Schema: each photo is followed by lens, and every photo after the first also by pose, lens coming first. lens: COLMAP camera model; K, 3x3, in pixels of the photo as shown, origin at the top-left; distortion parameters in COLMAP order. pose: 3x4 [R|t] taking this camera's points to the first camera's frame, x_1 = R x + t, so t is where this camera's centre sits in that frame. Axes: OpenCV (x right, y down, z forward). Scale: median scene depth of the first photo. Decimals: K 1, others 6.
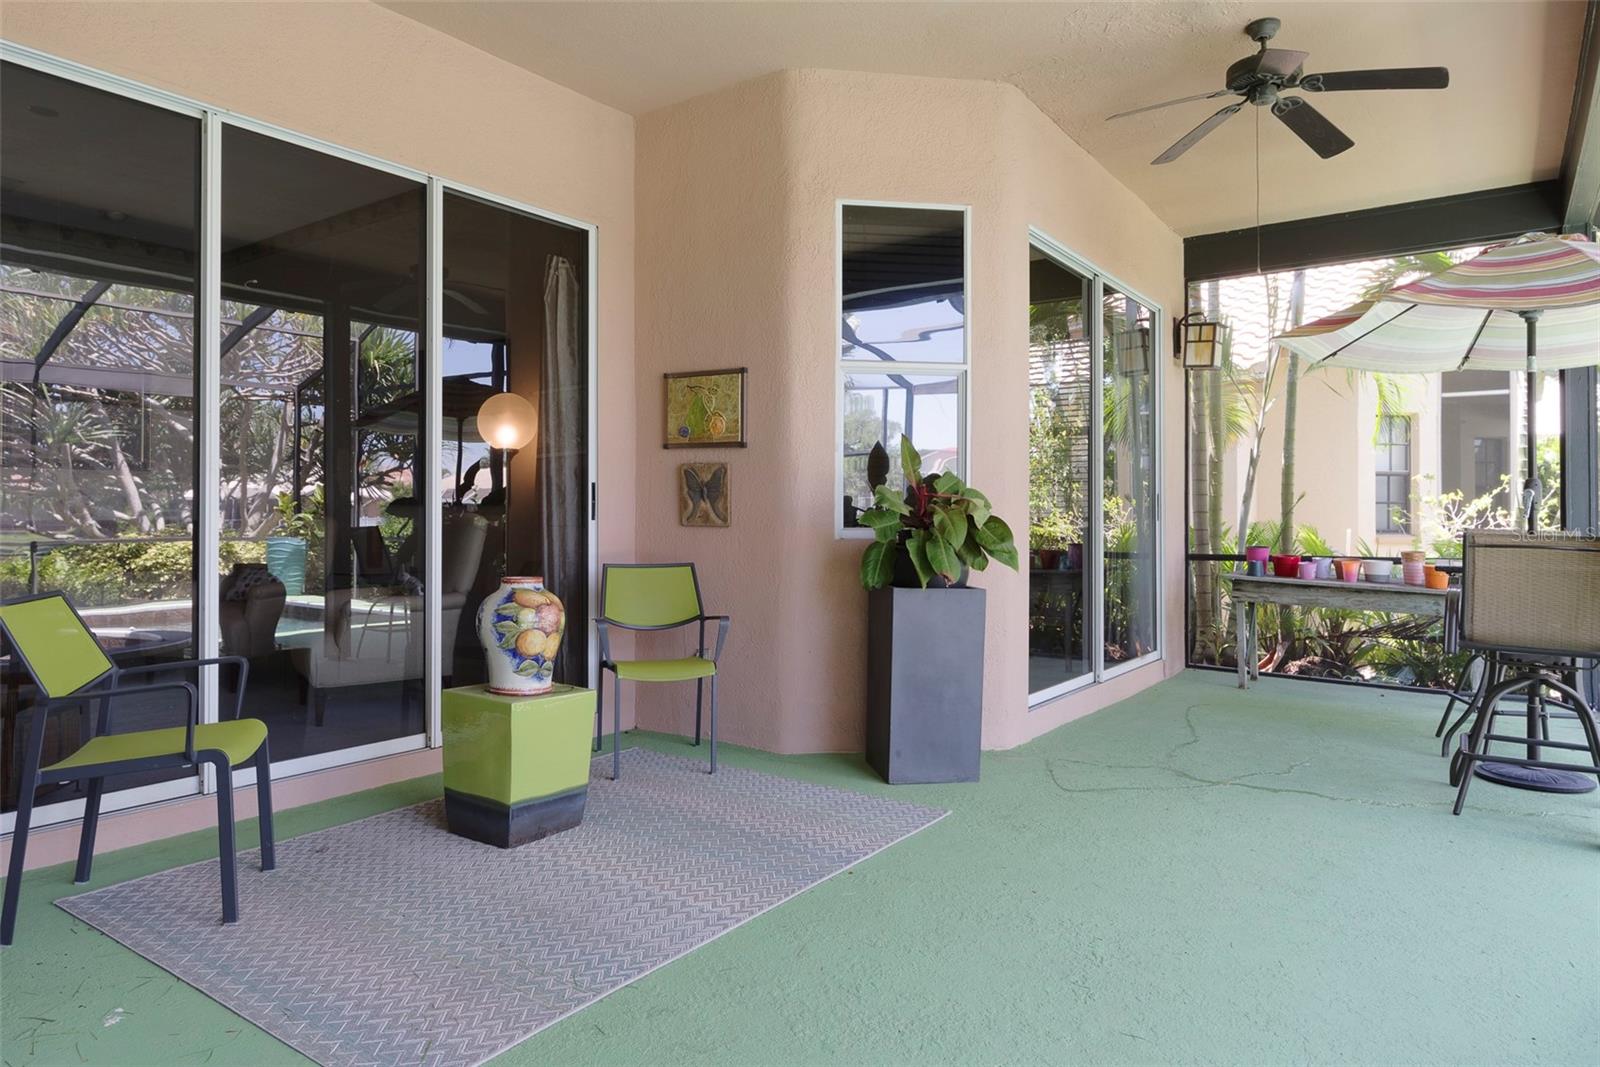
lens RADIAL K [[946.9, 0, 793.5], [0, 946.9, 513.3], [0, 0, 1]] dist [0.001859, -0.000271]
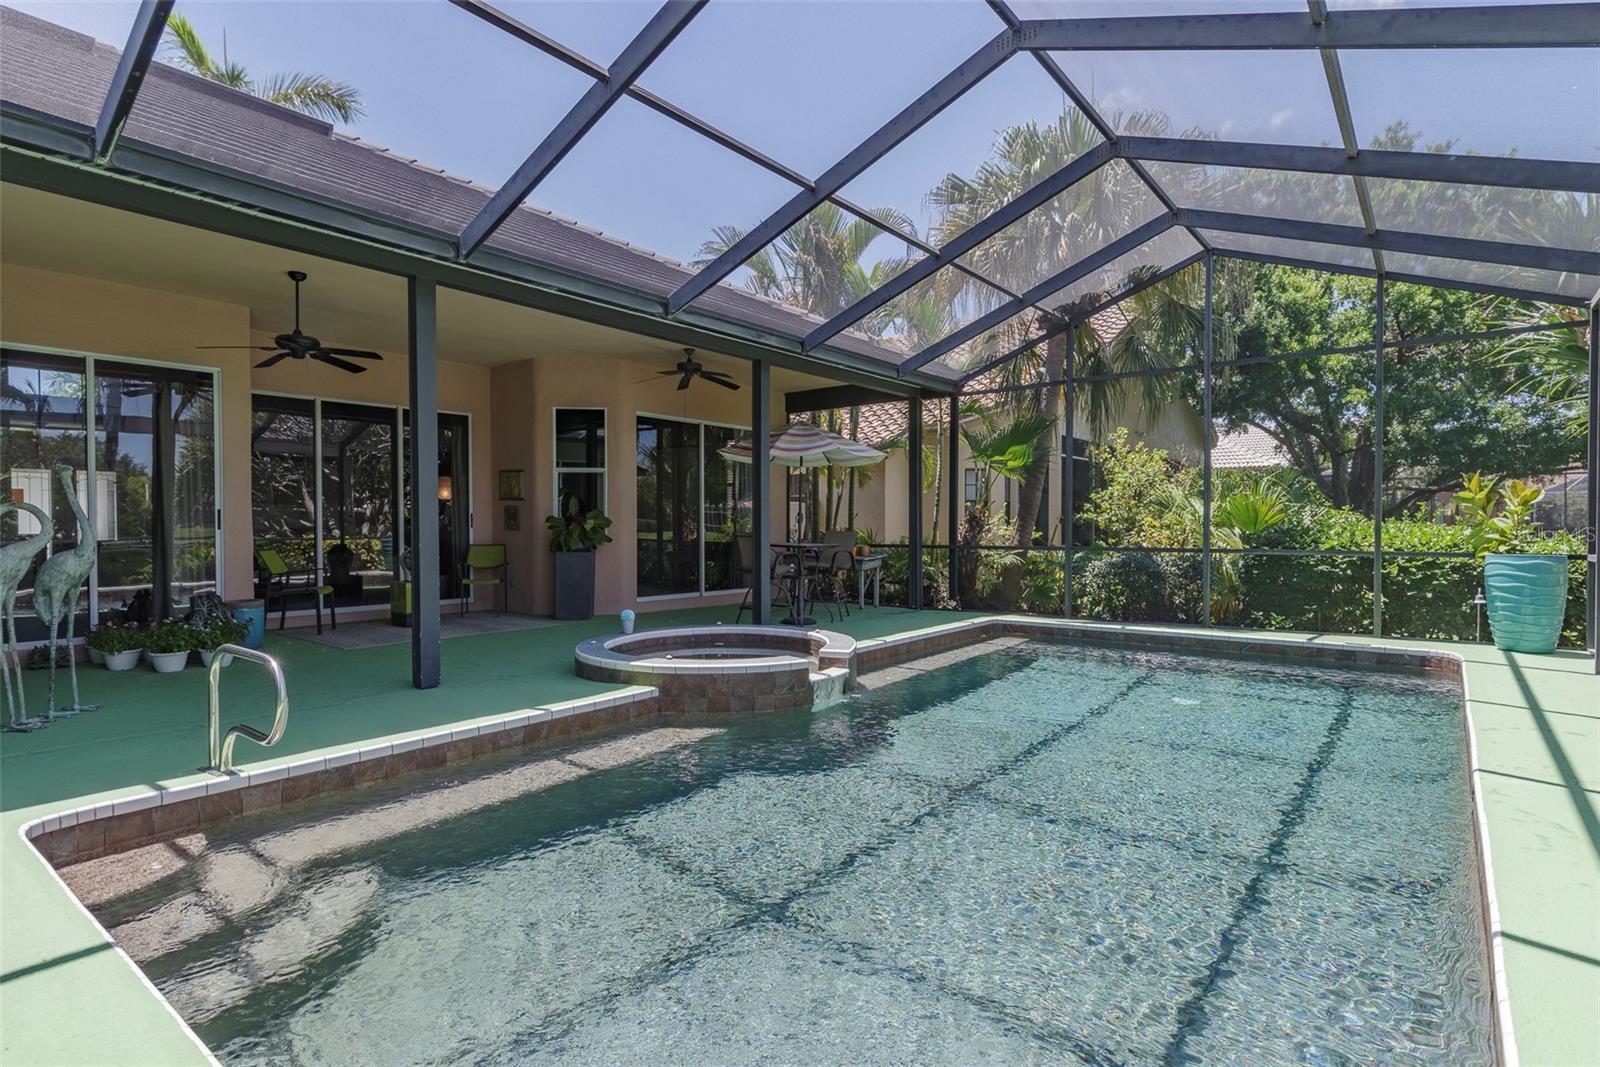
lens RADIAL K [[774.0, 0, 800.0], [0, 774.0, 533.5], [0, 0, 1]] dist [0.002350, 0.000130]
pose [[0.998533, 0.000003, -0.054146, 0.794966], [0.000958, 0.999842, 0.017730, -0.013145], [0.054138, -0.017756, 0.998376, -1.052515]]
